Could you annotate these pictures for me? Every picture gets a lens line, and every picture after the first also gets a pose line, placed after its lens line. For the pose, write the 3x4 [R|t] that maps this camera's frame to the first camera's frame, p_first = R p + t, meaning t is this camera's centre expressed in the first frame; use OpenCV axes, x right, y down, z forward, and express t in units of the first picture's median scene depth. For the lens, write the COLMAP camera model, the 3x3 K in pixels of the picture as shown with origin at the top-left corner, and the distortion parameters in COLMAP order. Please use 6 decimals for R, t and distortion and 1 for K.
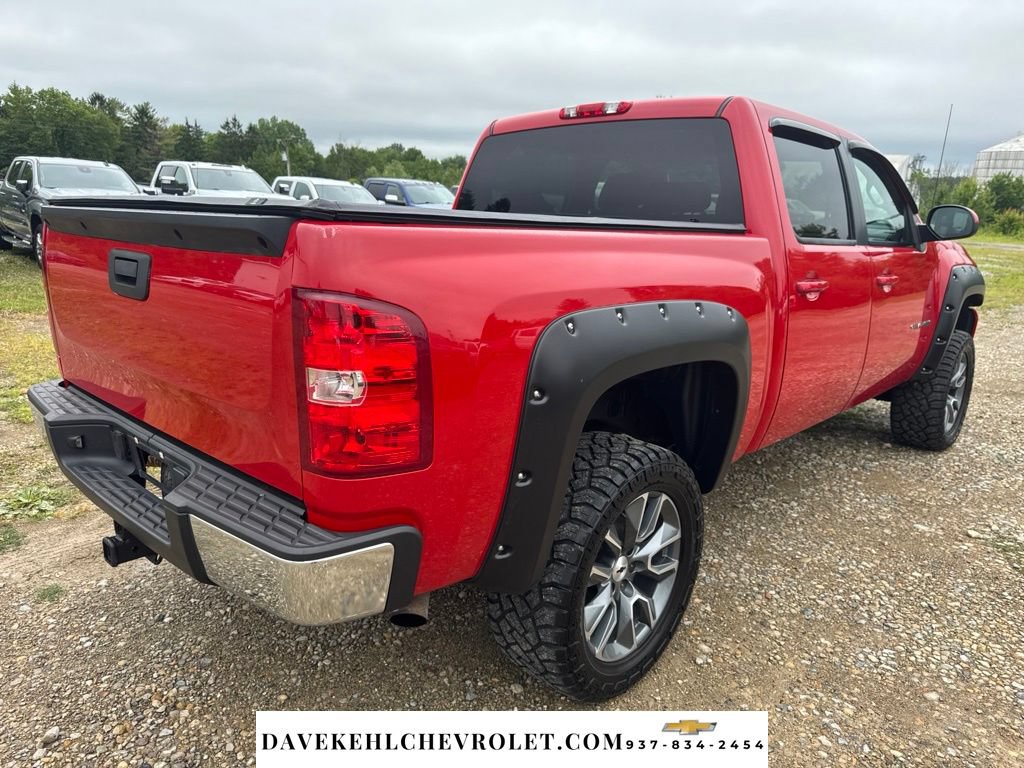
lens RADIAL K [[728.0, 0, 520.1], [0, 728.0, 388.3], [0, 0, 1]] dist [0.027610, -0.031716]
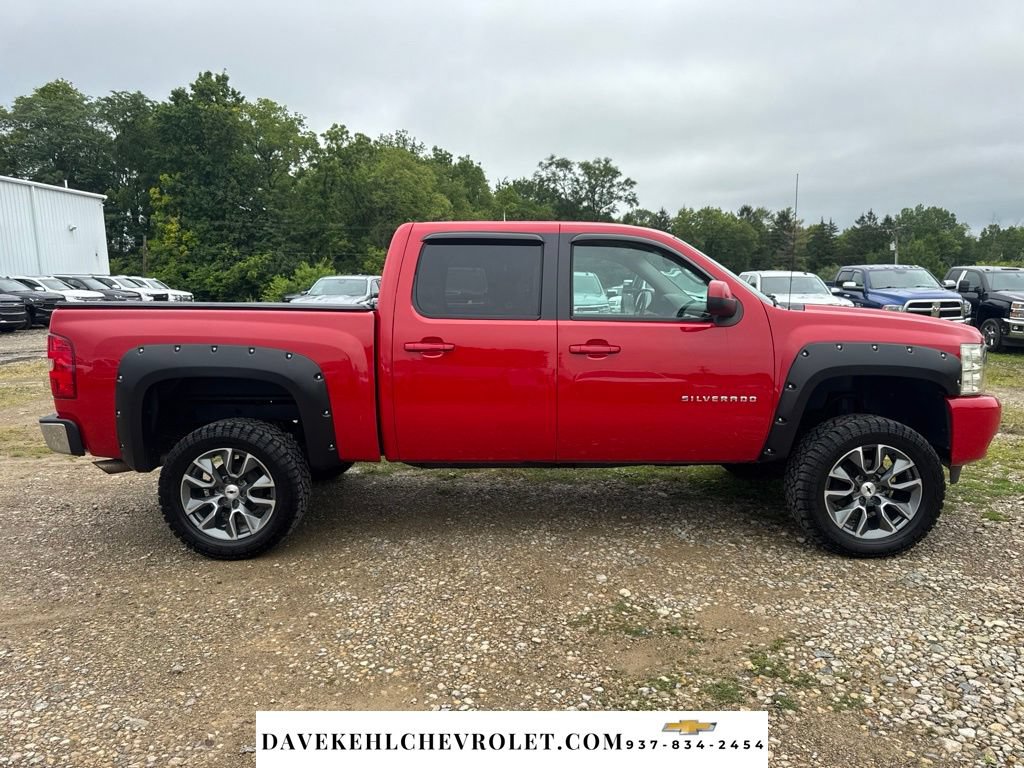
lens RADIAL K [[728.0, 0, 510.7], [0, 728.0, 382.0], [0, 0, 1]] dist [0.027610, -0.031716]
pose [[0.673538, 0.049785, -0.737474, 1.465584], [-0.145981, 0.987037, -0.066693, -0.000904], [0.724594, 0.152577, 0.672074, 0.176295]]
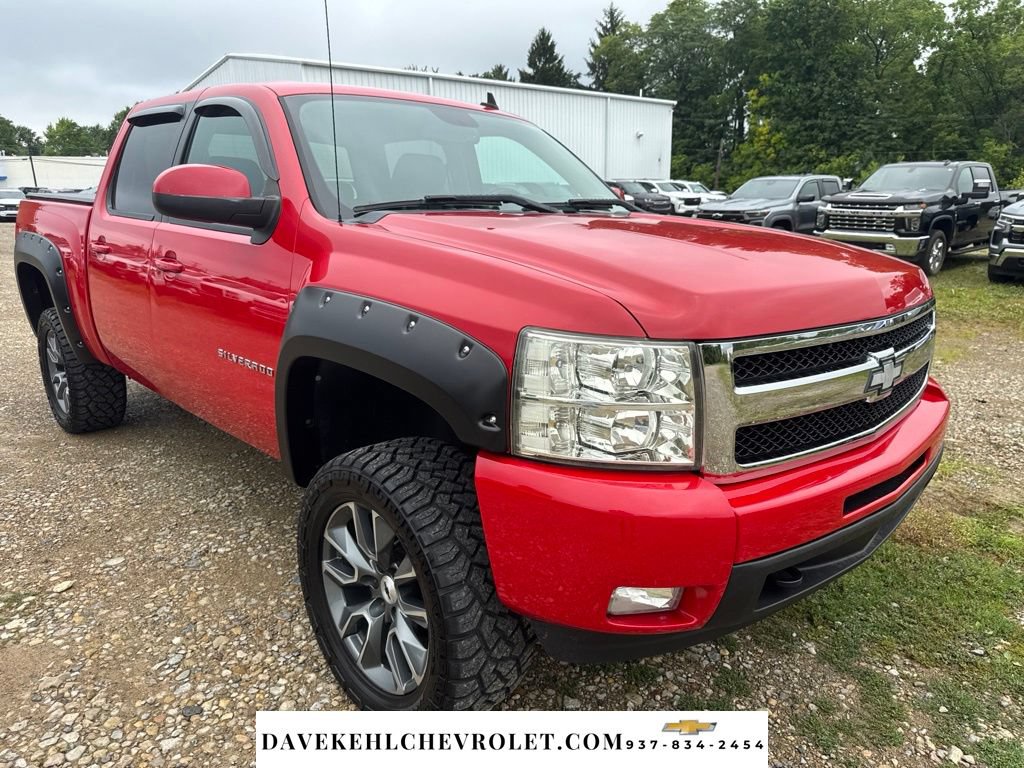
lens RADIAL K [[728.0, 0, 513.8], [0, 728.0, 381.3], [0, 0, 1]] dist [0.027610, -0.031716]
pose [[-0.058577, 0.208620, -0.976241, 1.537147], [-0.248398, 0.944117, 0.216659, -0.349394], [0.966885, 0.255188, -0.003483, 1.658101]]
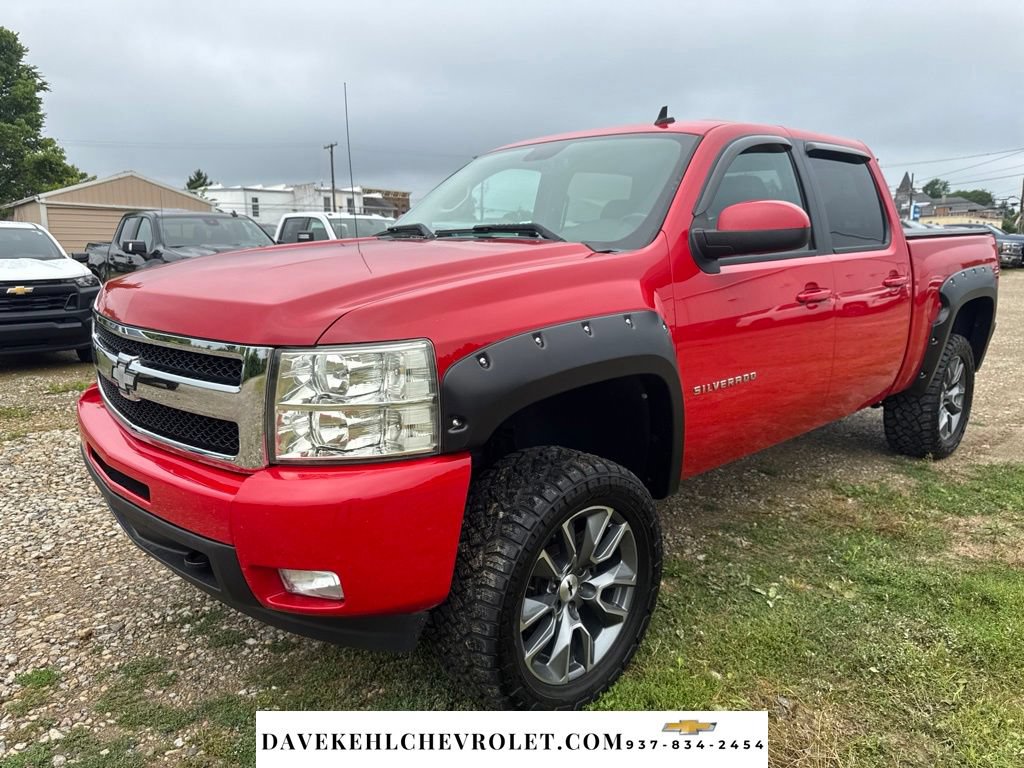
lens RADIAL K [[728.0, 0, 504.5], [0, 728.0, 384.0], [0, 0, 1]] dist [0.027610, -0.031716]
pose [[-0.997694, -0.037025, 0.056883, 0.490385], [-0.009608, 0.906709, 0.421648, -0.592768], [-0.067188, 0.420129, -0.904974, 2.584922]]
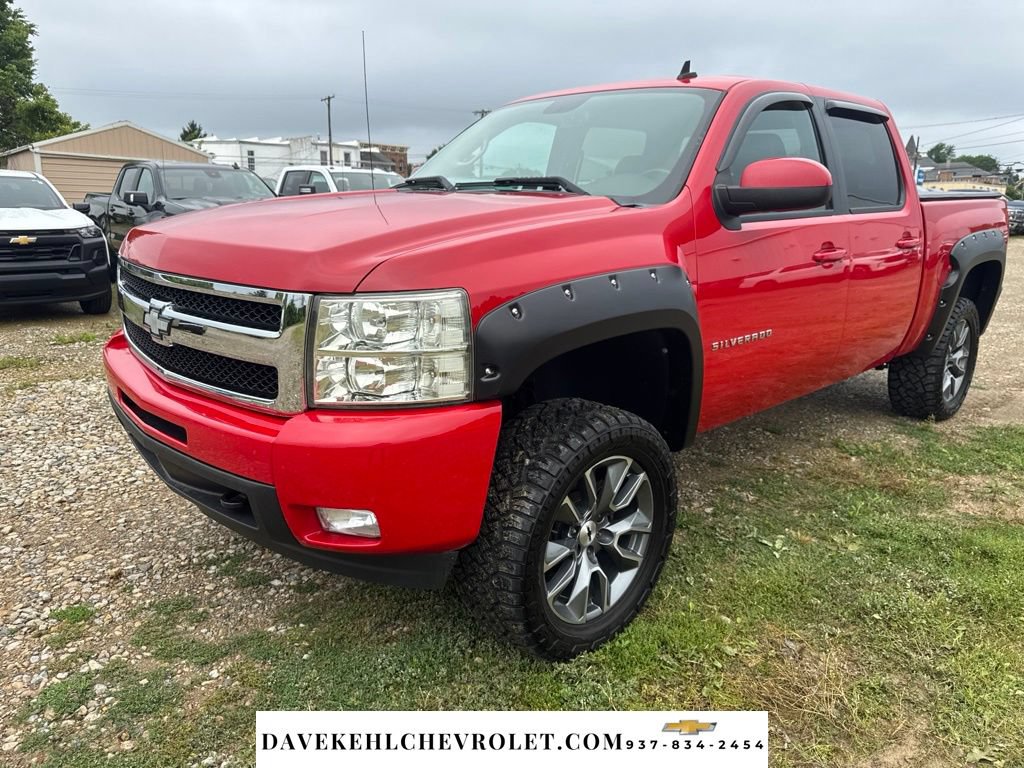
lens RADIAL K [[728.0, 0, 504.1], [0, 728.0, 384.7], [0, 0, 1]] dist [0.027610, -0.031716]
pose [[-0.997254, -0.055083, 0.049505, 0.518039], [-0.025349, 0.881940, 0.470679, -0.590786], [-0.069587, 0.468132, -0.880915, 2.605258]]
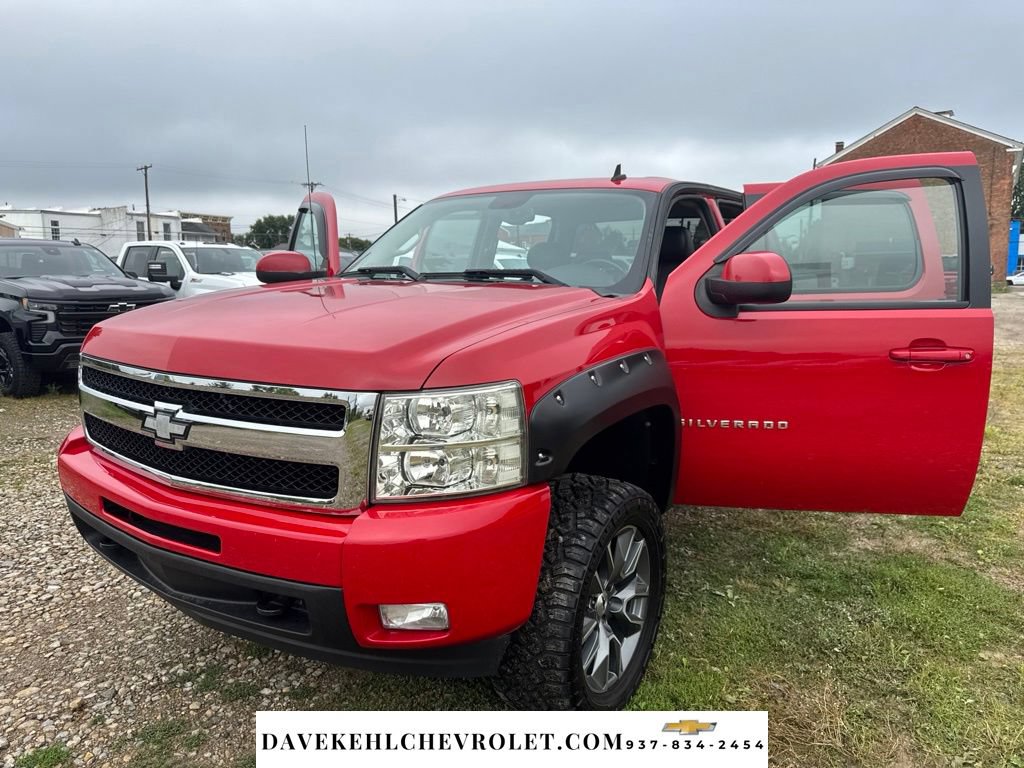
lens RADIAL K [[728.0, 0, 501.7], [0, 728.0, 383.1], [0, 0, 1]] dist [0.027610, -0.031716]
pose [[-0.986182, -0.007676, -0.165486, 0.700176], [-0.070299, 0.923916, 0.376081, -0.615187], [0.150009, 0.382518, -0.911689, 2.625129]]
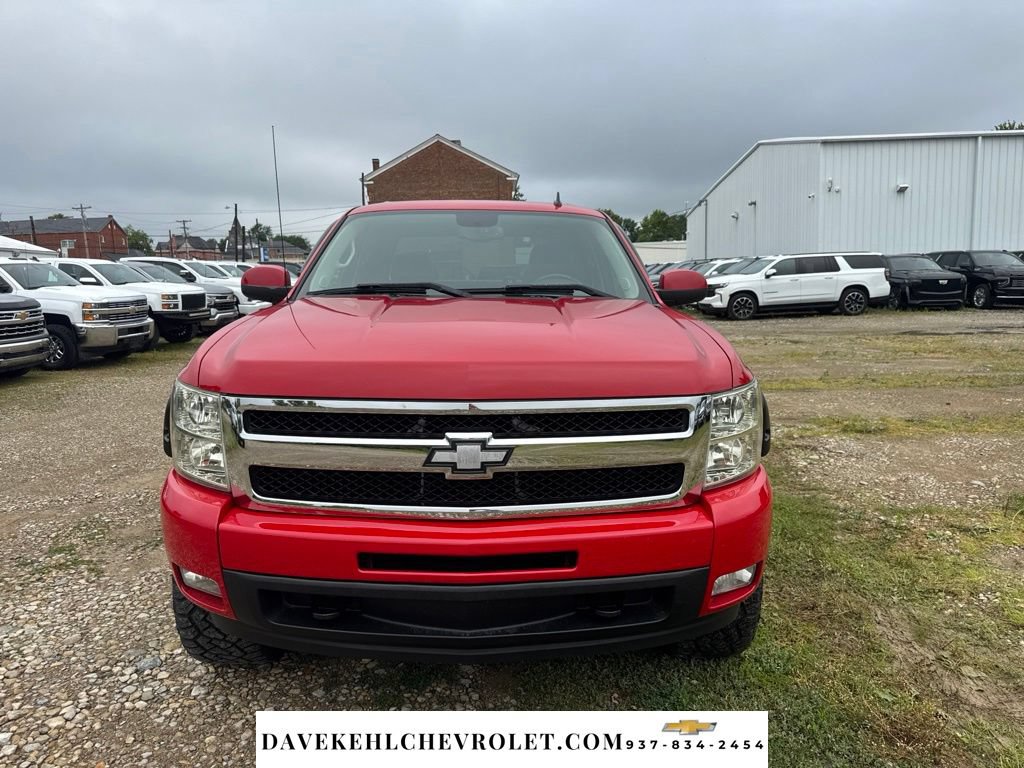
lens RADIAL K [[728.0, 0, 505.1], [0, 728.0, 378.1], [0, 0, 1]] dist [0.027610, -0.031716]
pose [[-0.715049, 0.070403, -0.695521, 1.323385], [-0.183169, 0.941289, 0.283593, -0.554459], [0.674651, 0.330180, -0.660171, 2.396294]]
